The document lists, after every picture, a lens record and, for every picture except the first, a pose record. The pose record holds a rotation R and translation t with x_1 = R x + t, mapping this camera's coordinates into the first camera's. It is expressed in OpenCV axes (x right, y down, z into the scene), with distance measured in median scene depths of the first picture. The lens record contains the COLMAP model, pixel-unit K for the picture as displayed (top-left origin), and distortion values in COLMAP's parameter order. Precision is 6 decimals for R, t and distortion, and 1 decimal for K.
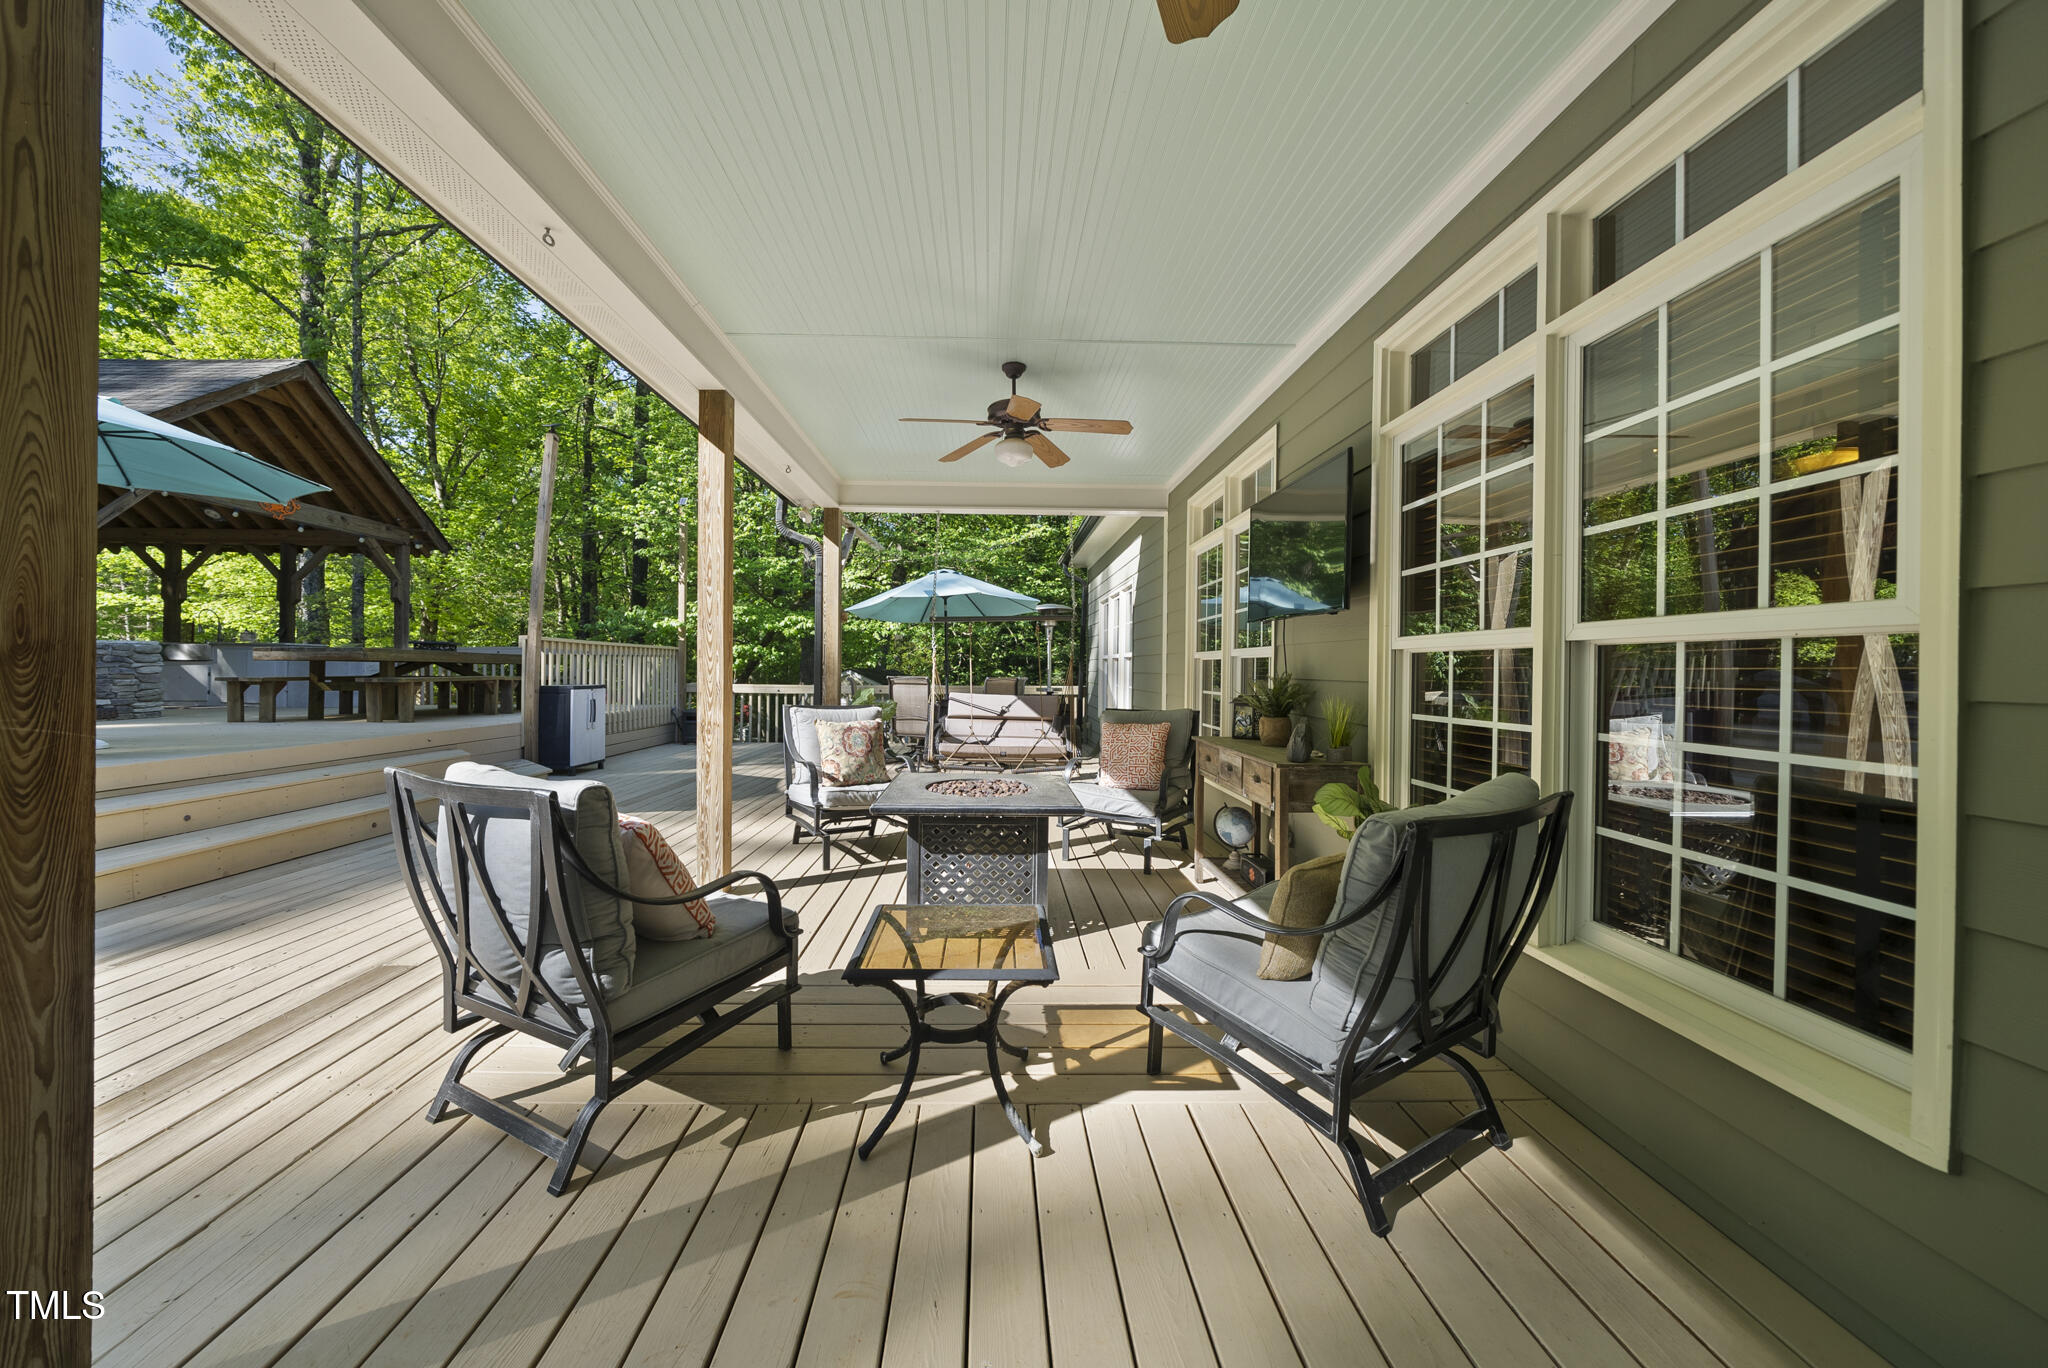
lens RADIAL K [[713.7, 0, 1015.4], [0, 713.7, 668.7], [0, 0, 1]] dist [-0.005109, -0.000390]
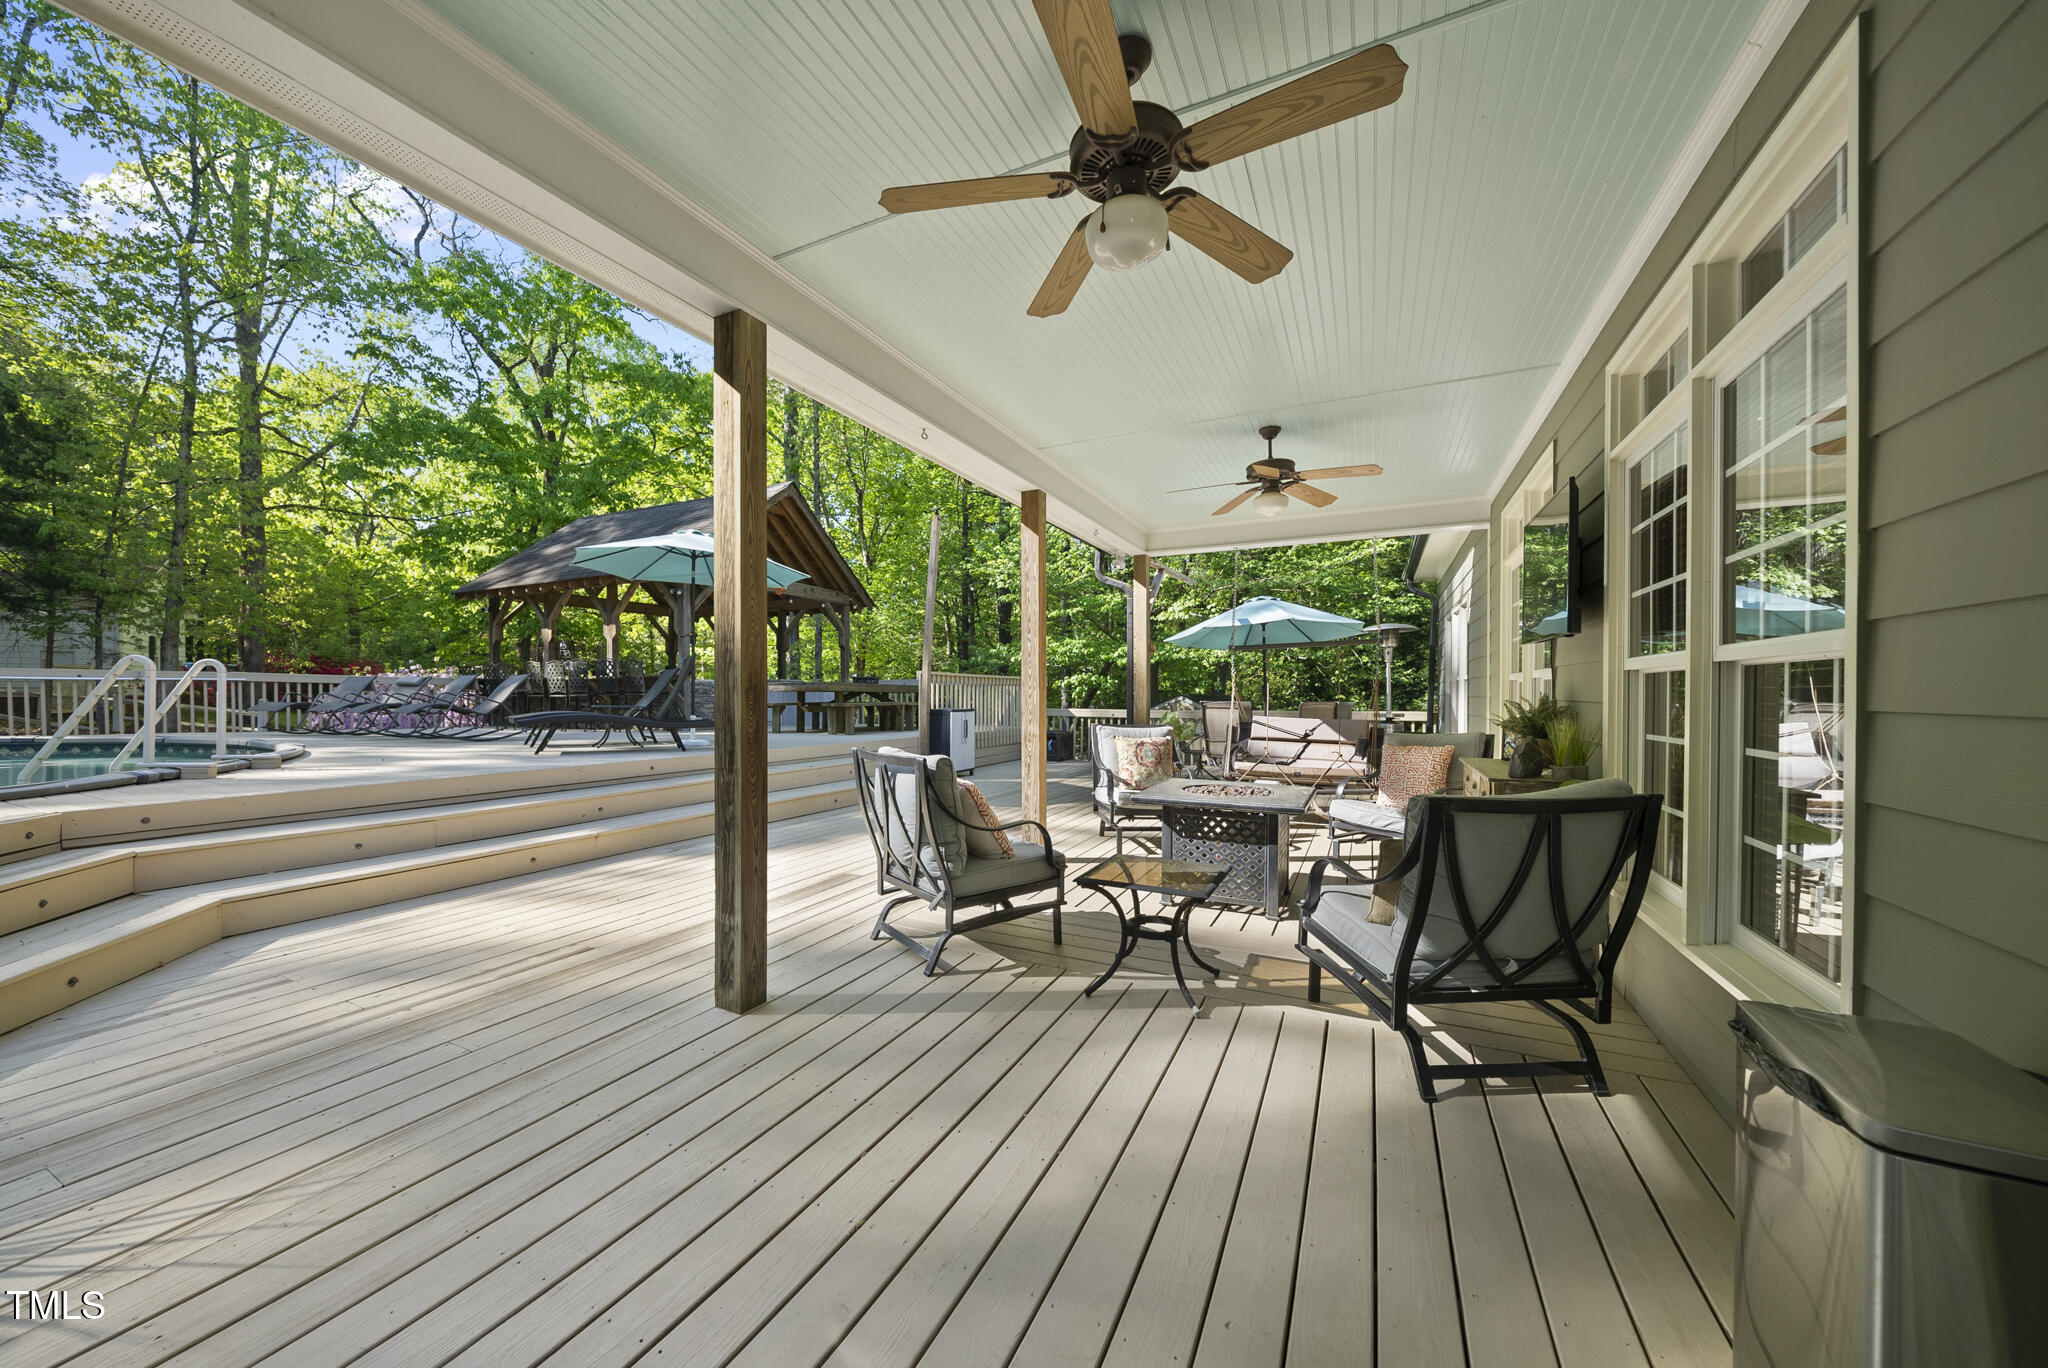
lens RADIAL K [[713.7, 0, 1021.9], [0, 713.7, 699.6], [0, 0, 1]] dist [-0.005109, -0.000390]
pose [[0.893179, -0.004221, -0.449682, 0.117977], [0.007223, 0.999962, 0.004961, 0.001607], [0.449644, -0.007679, 0.893175, -0.156474]]
